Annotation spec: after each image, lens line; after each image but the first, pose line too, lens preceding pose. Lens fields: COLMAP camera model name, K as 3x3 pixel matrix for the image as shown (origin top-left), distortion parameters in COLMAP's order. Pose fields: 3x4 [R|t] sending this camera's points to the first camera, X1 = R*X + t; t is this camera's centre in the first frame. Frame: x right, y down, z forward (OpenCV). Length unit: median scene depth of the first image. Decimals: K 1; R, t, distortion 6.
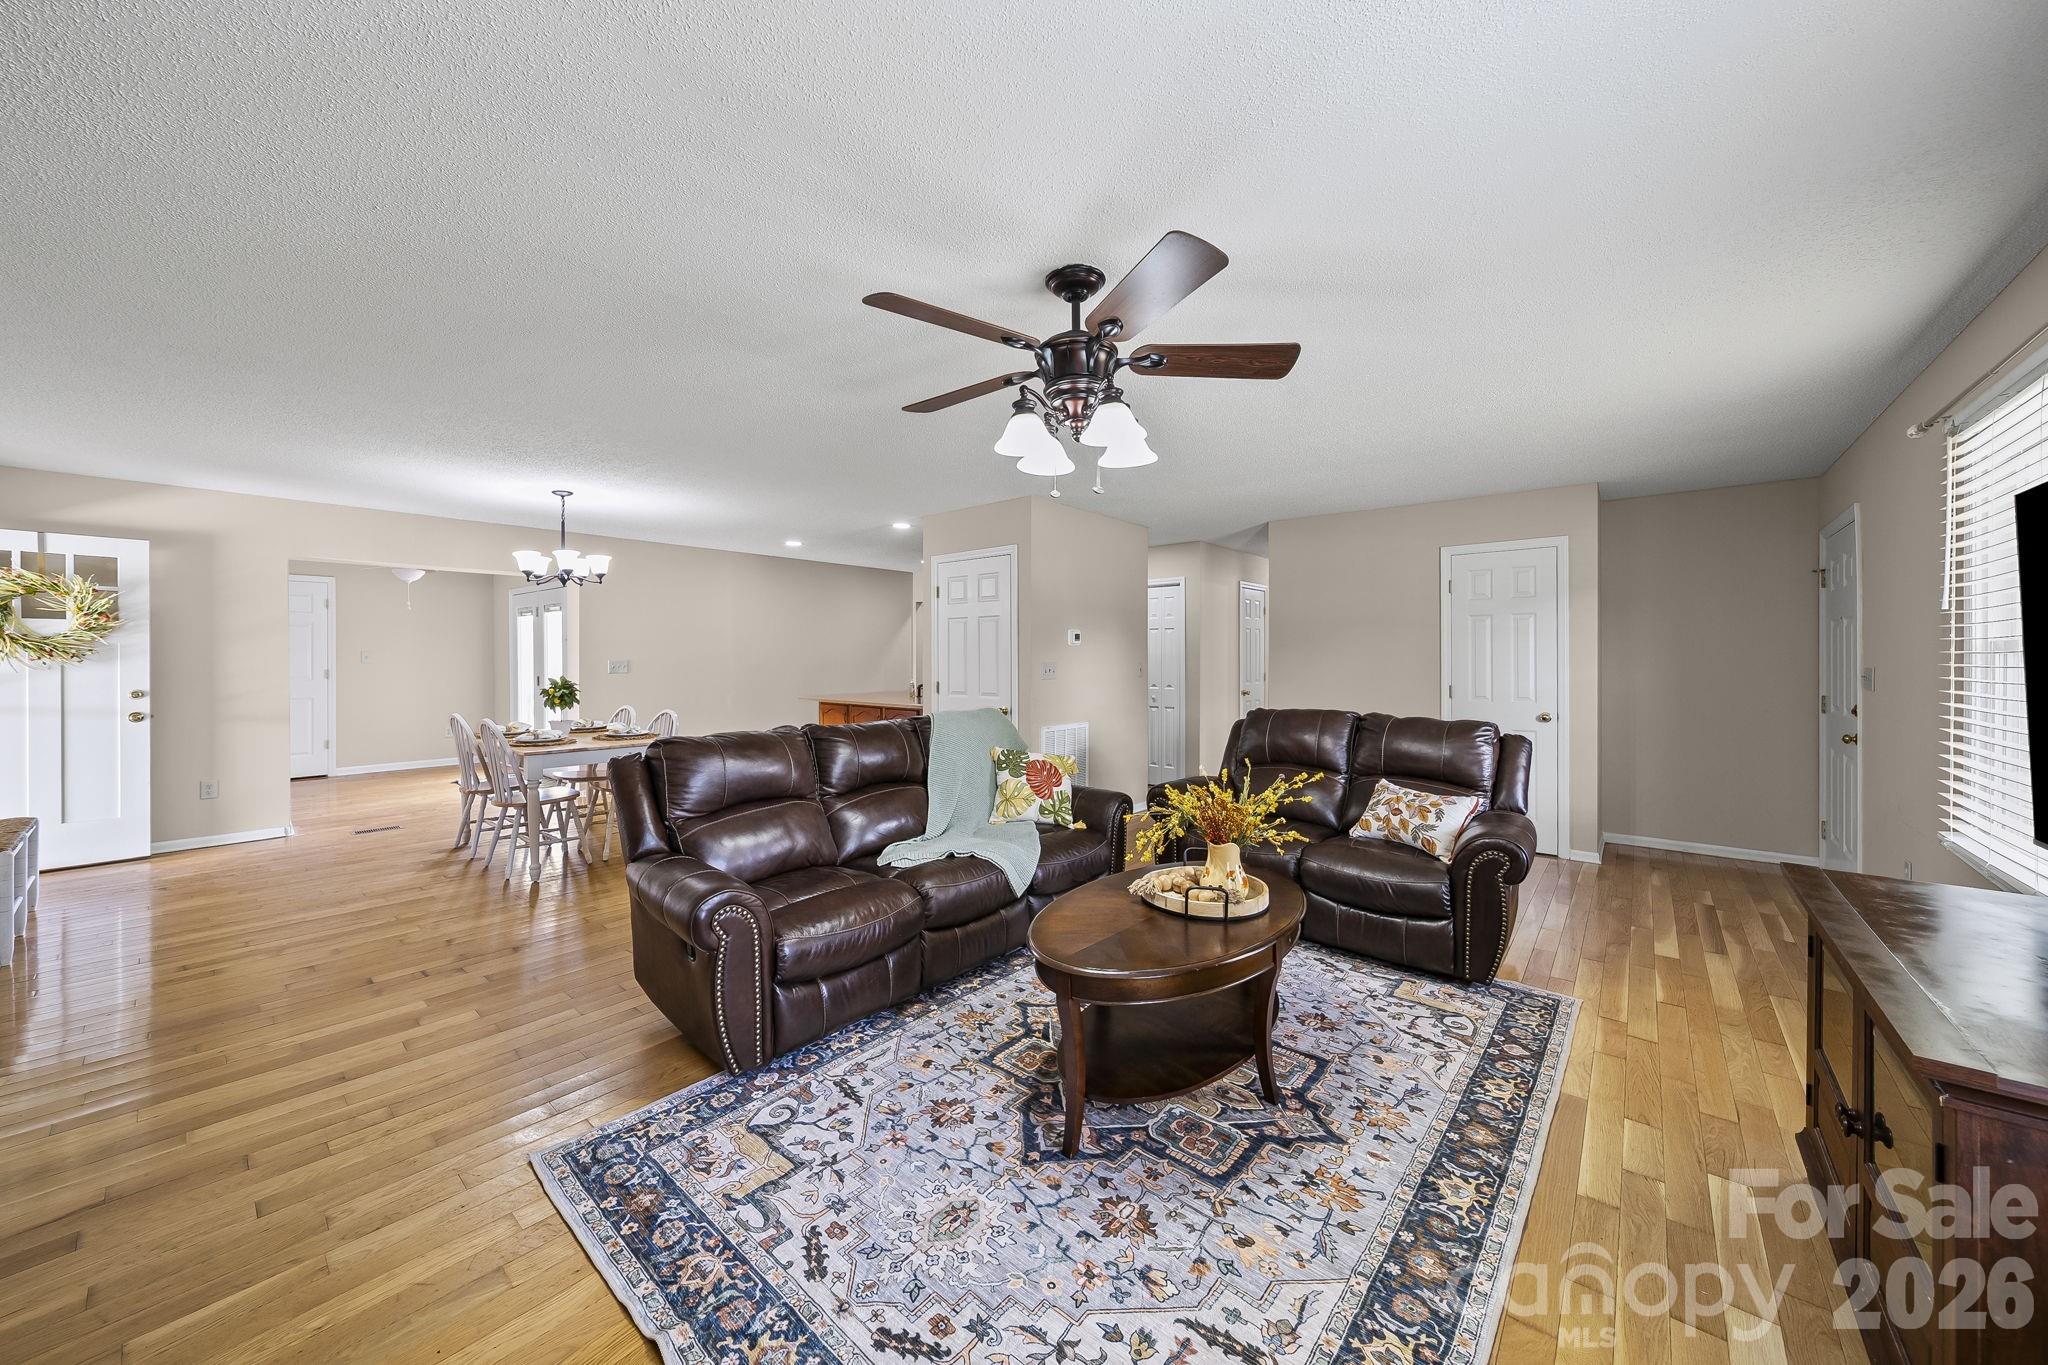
lens RADIAL K [[730.1, 0, 1036.9], [0, 730.1, 657.6], [0, 0, 1]] dist [0.001408, 0.000115]
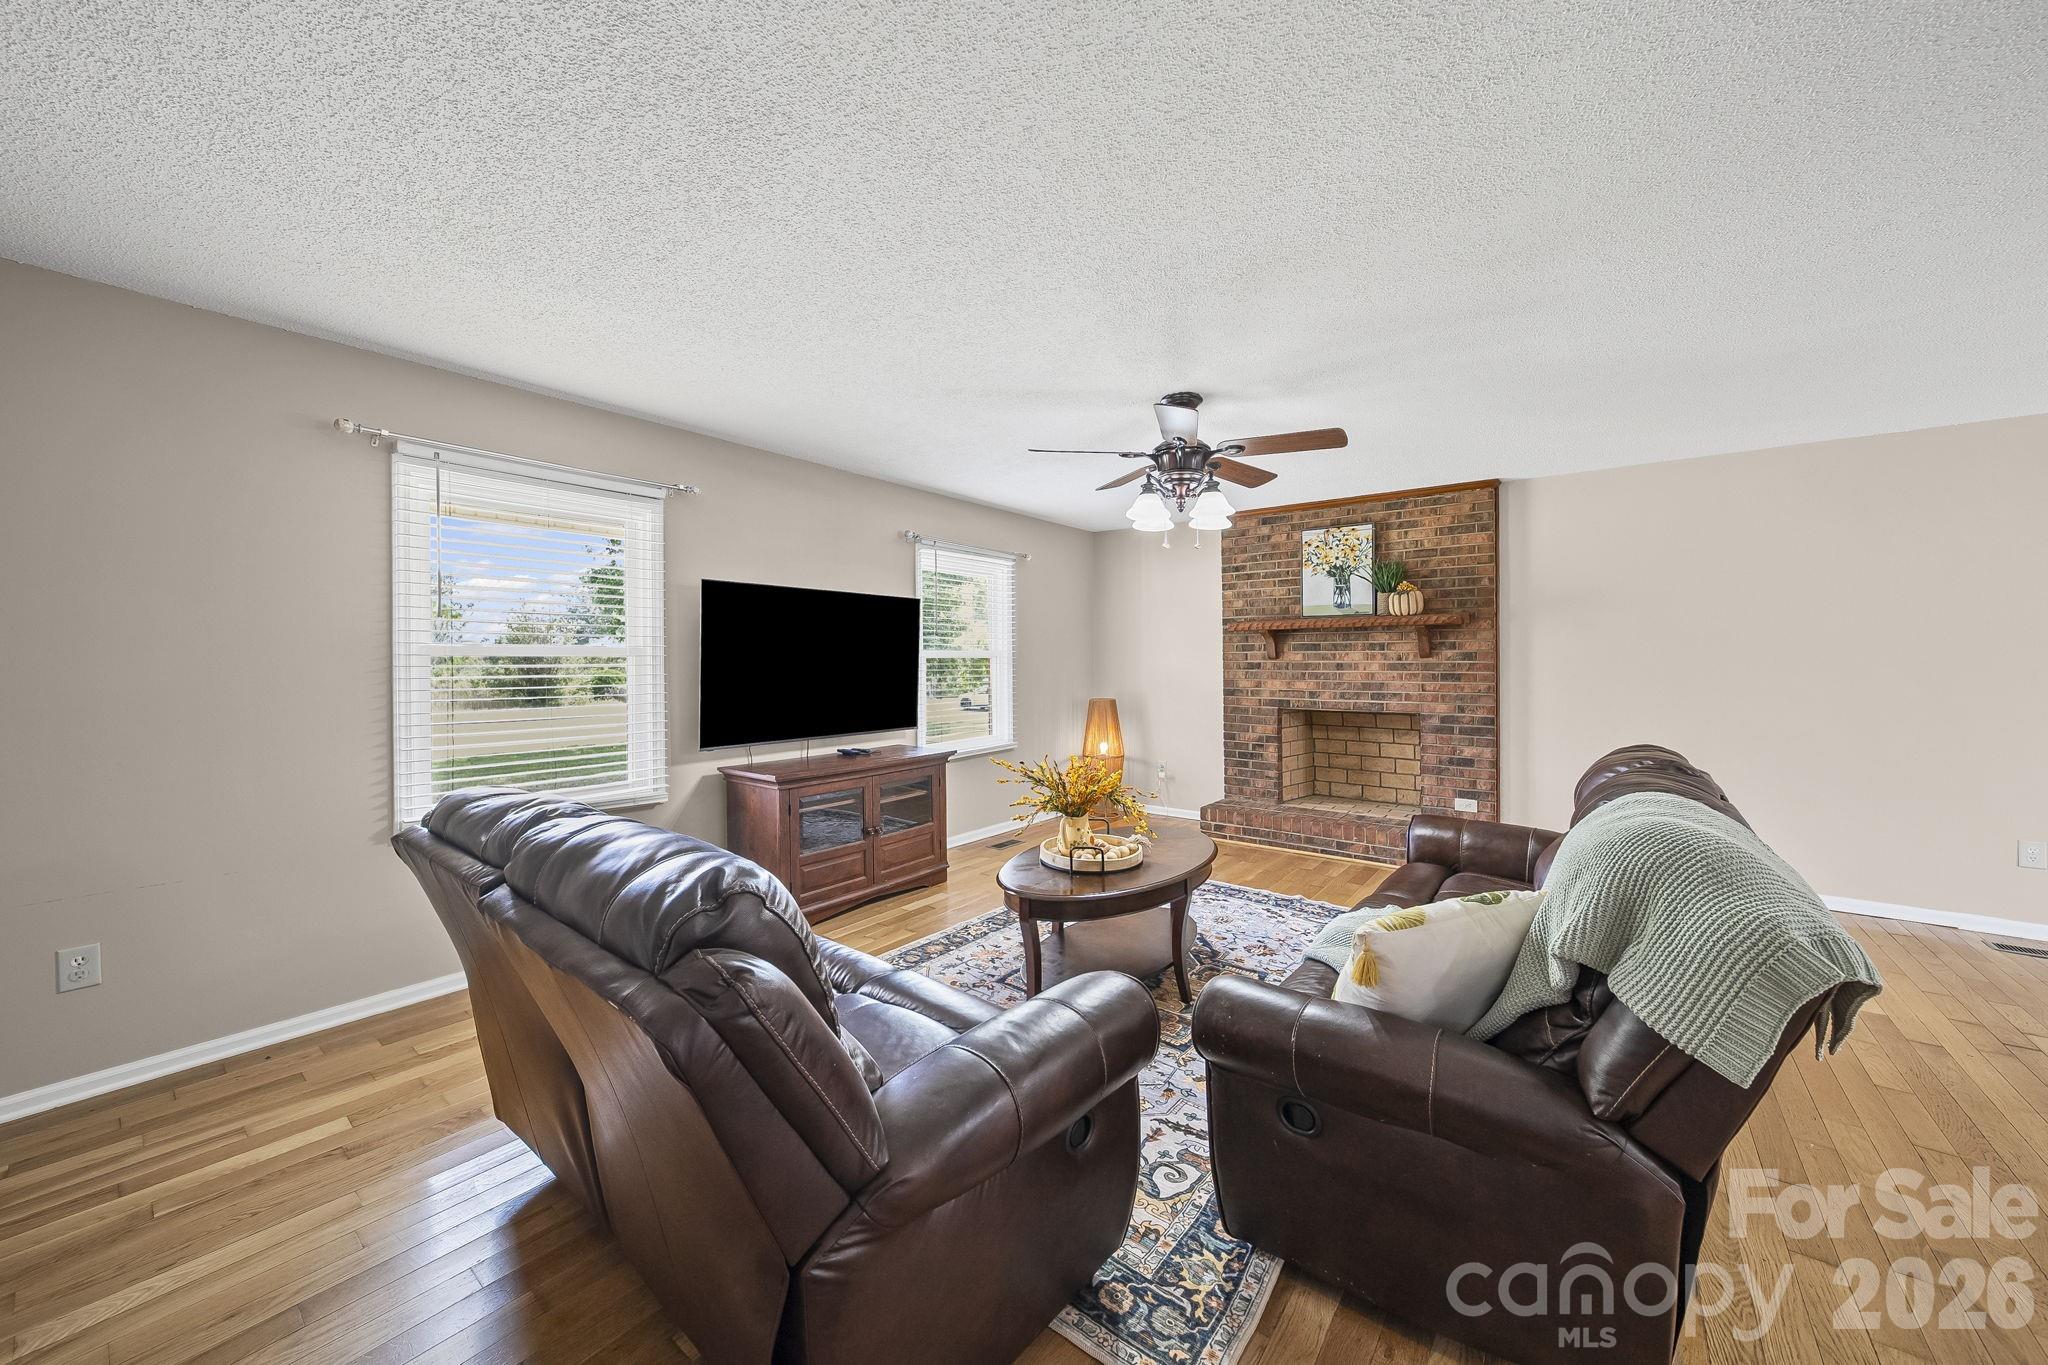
lens RADIAL K [[728.9, 0, 1027.3], [0, 728.9, 651.6], [0, 0, 1]] dist [0.000148, -0.000052]
pose [[-0.999523, -0.000618, -0.030886, 0.462642], [-0.000338, 0.999959, -0.009056, -0.003970], [0.030890, -0.009041, -0.999482, 2.734694]]
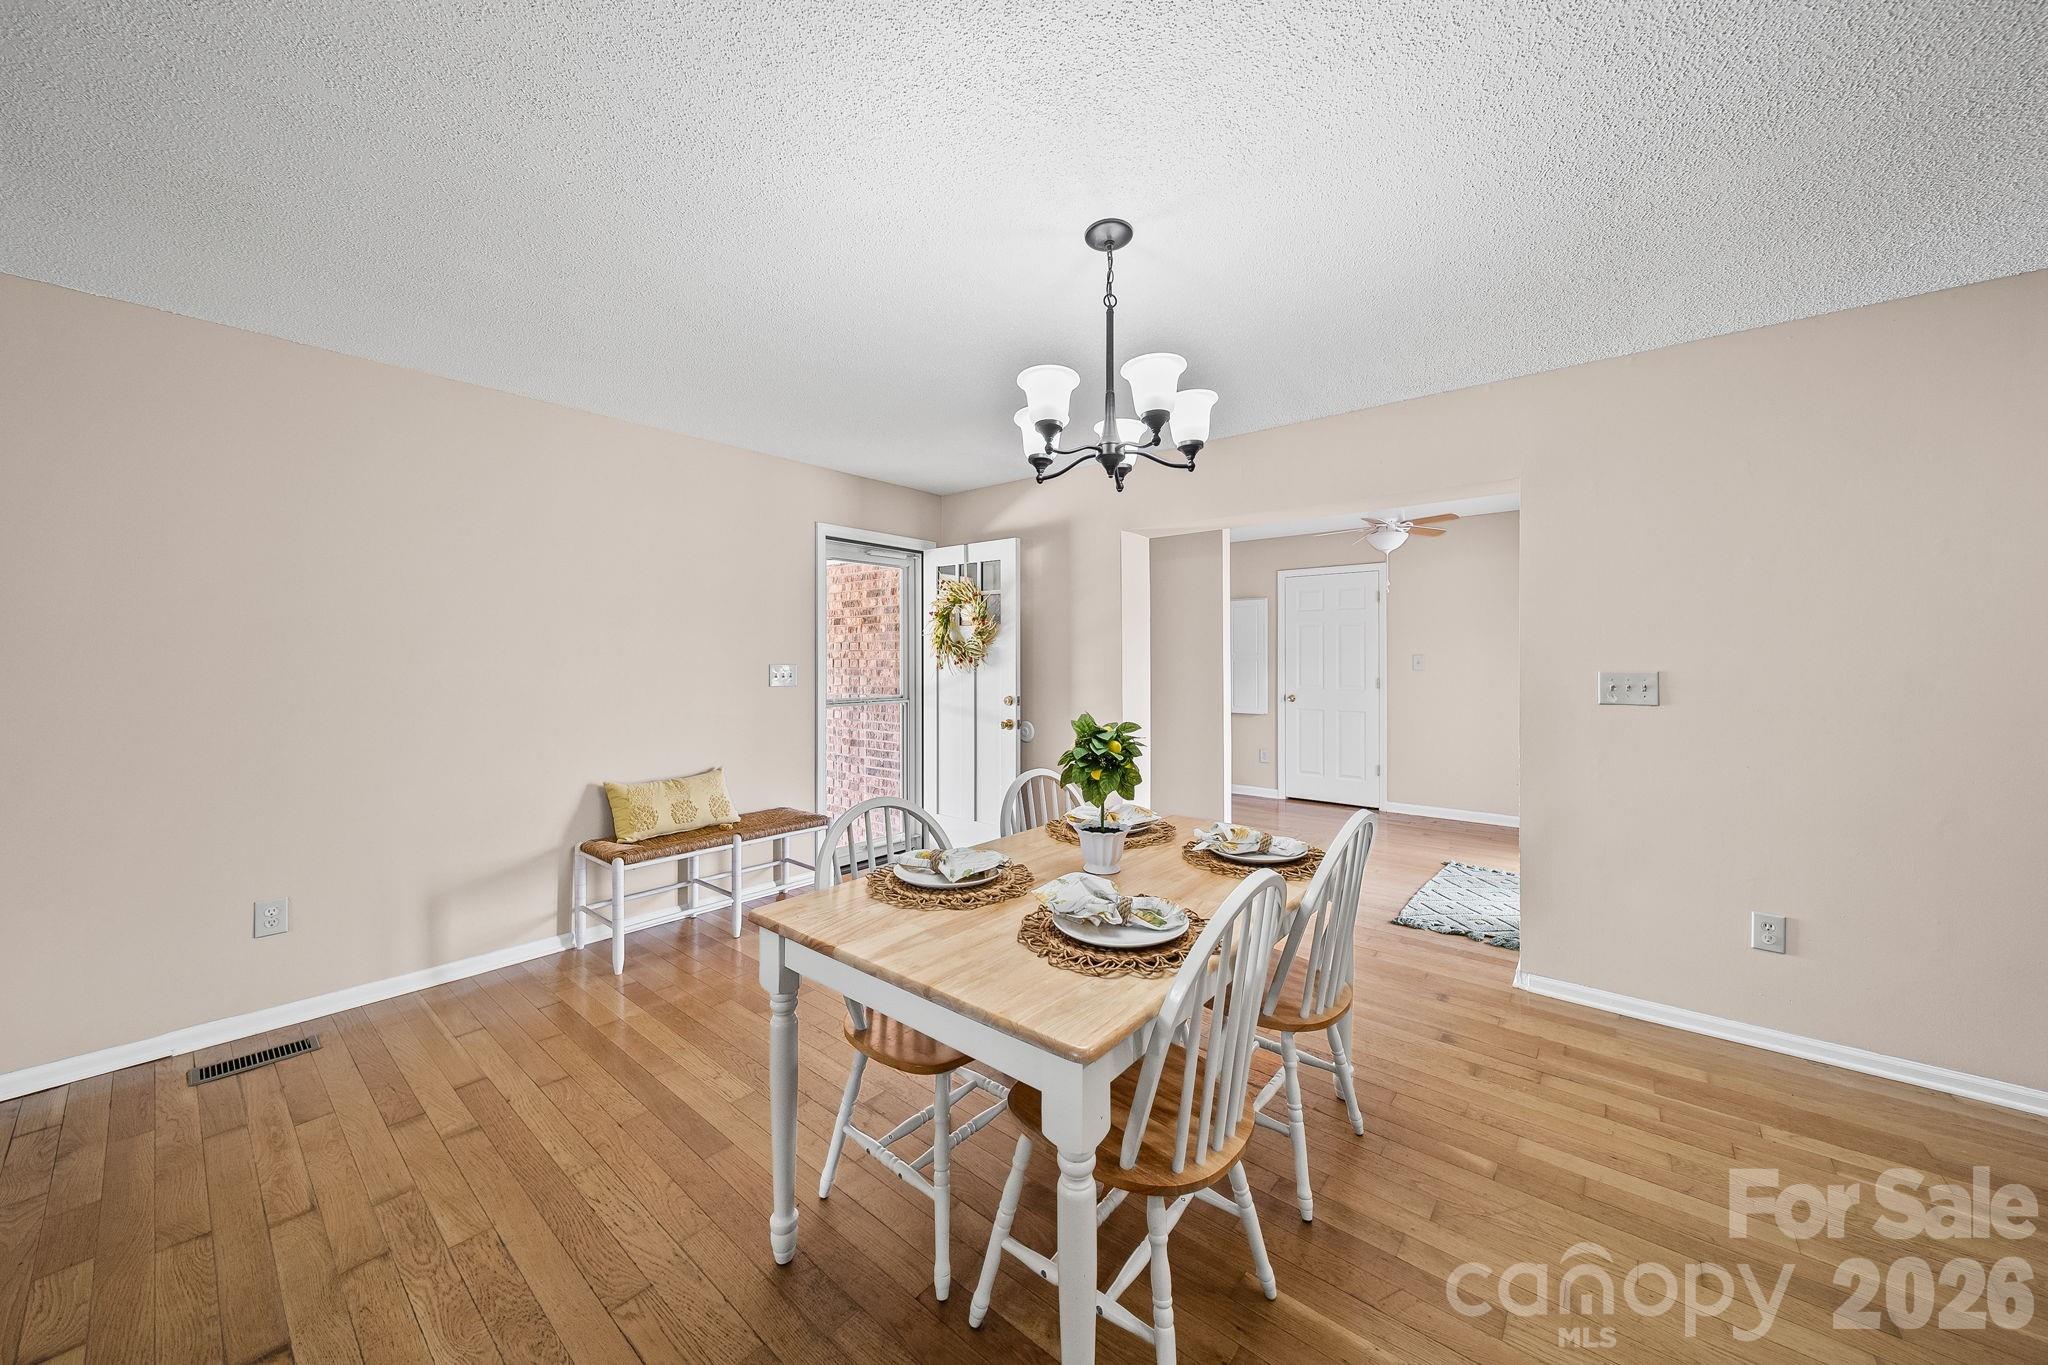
lens RADIAL K [[728.9, 0, 1027.3], [0, 728.9, 651.6], [0, 0, 1]] dist [0.000148, -0.000052]
pose [[0.005588, -0.013987, -0.999887, -0.660081], [-0.003738, 0.999895, -0.014008, -0.001539], [0.999977, 0.003816, 0.005535, 2.429437]]
